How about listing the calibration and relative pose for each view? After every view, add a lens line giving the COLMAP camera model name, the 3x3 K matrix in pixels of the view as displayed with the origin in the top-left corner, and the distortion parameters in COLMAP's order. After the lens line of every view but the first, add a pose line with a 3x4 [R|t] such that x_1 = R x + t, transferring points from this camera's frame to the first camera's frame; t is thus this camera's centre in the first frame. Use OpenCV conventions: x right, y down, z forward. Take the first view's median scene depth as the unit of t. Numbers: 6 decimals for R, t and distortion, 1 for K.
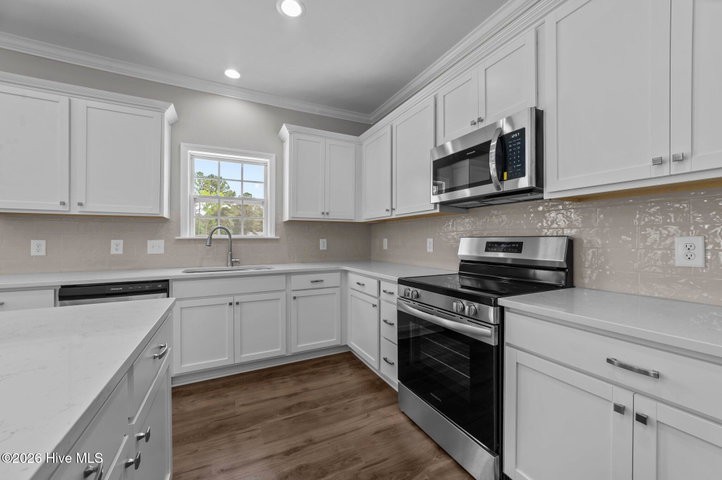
lens RADIAL K [[276.8, 0, 364.1], [0, 276.8, 238.8], [0, 0, 1]] dist [-0.017644, 0.002614]
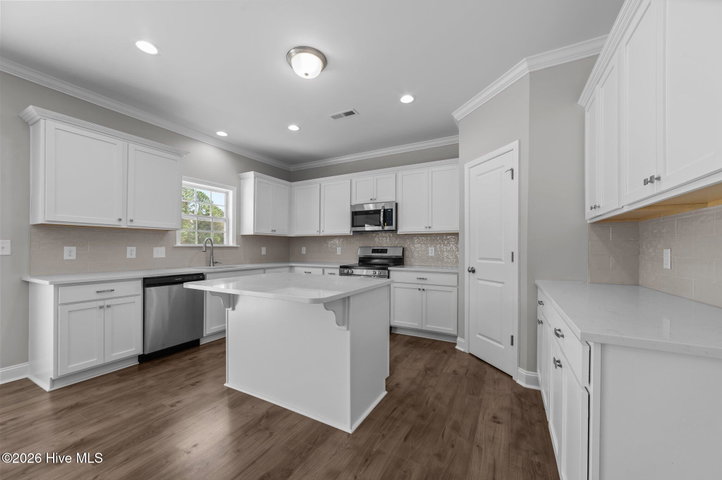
lens RADIAL K [[276.8, 0, 362.9], [0, 276.8, 244.2], [0, 0, 1]] dist [-0.017644, 0.002614]
pose [[0.826491, 0.012119, 0.562820, -0.798363], [-0.005299, 0.999891, -0.013748, 0.003310], [-0.562925, 0.008380, 0.826465, -0.744319]]
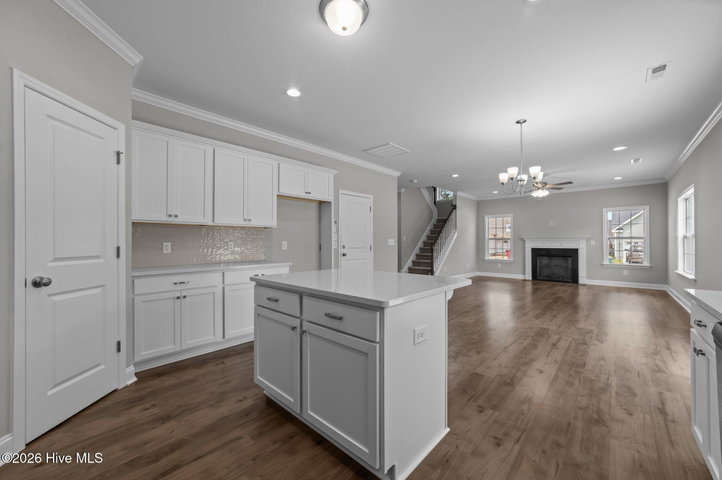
lens RADIAL K [[276.8, 0, 363.7], [0, 276.8, 238.1], [0, 0, 1]] dist [-0.017644, 0.002614]
pose [[-0.936099, -0.001435, -0.351733, -0.152996], [0.004102, 0.999879, -0.014995, 0.004326], [0.351712, -0.015479, -0.935980, 1.042702]]
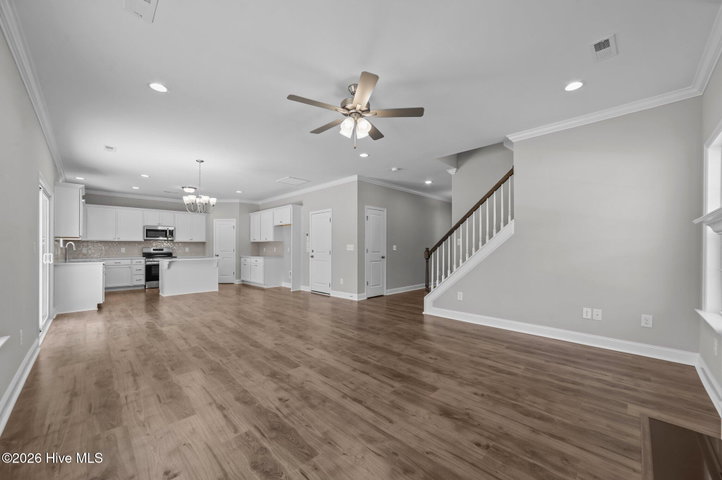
lens RADIAL K [[276.8, 0, 358.3], [0, 276.8, 243.6], [0, 0, 1]] dist [-0.017644, 0.002614]
pose [[-0.315245, 0.019261, 0.948815, -4.093777], [0.001498, 0.999803, -0.019799, 0.018770], [-0.949009, -0.004820, -0.315212, -0.625152]]
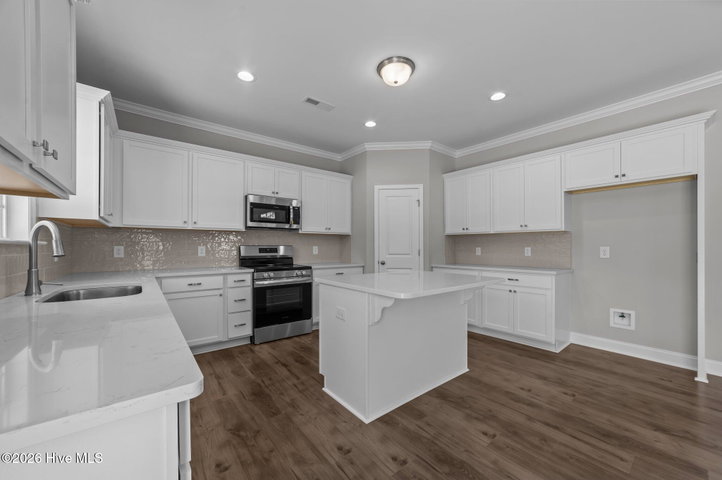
lens RADIAL K [[276.8, 0, 362.3], [0, 276.8, 245.5], [0, 0, 1]] dist [-0.017644, 0.002614]
pose [[-0.201291, 0.008276, 0.979497, -1.436860], [-0.002899, 0.999955, -0.009045, 0.006139], [-0.979527, -0.004660, -0.201258, 0.586778]]
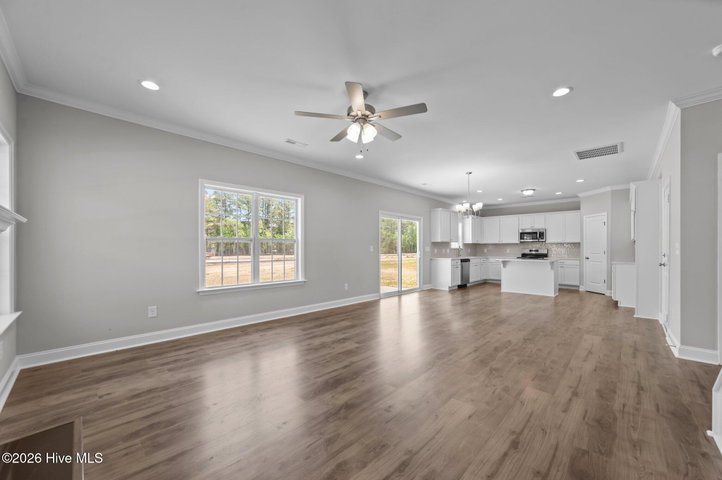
lens RADIAL K [[276.8, 0, 367.5], [0, 276.8, 246.0], [0, 0, 1]] dist [-0.017644, 0.002614]
pose [[0.939840, 0.011632, 0.341418, -3.331456], [-0.009275, 0.999921, -0.008536, 0.010108], [-0.341490, 0.004855, 0.939873, -2.201583]]
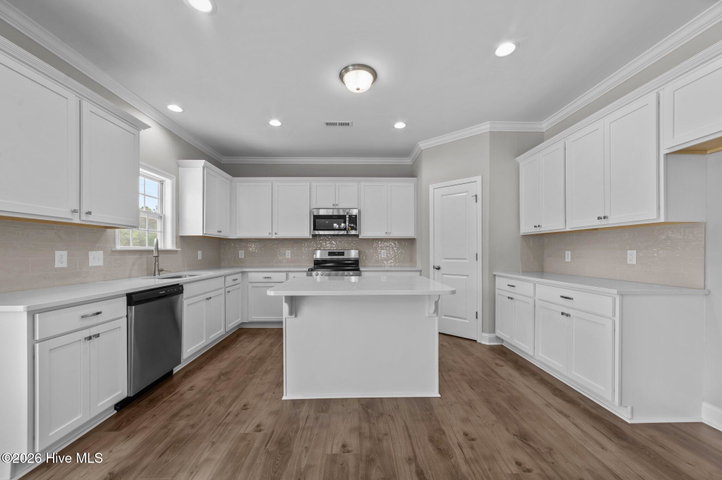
lens RADIAL K [[276.8, 0, 361.8], [0, 276.8, 250.8], [0, 0, 1]] dist [-0.017644, 0.002614]
pose [[0.432556, 0.001892, 0.901605, -1.393178], [-0.001321, 0.999998, -0.001465, 0.003837], [-0.901606, -0.000557, 0.432558, -0.259536]]
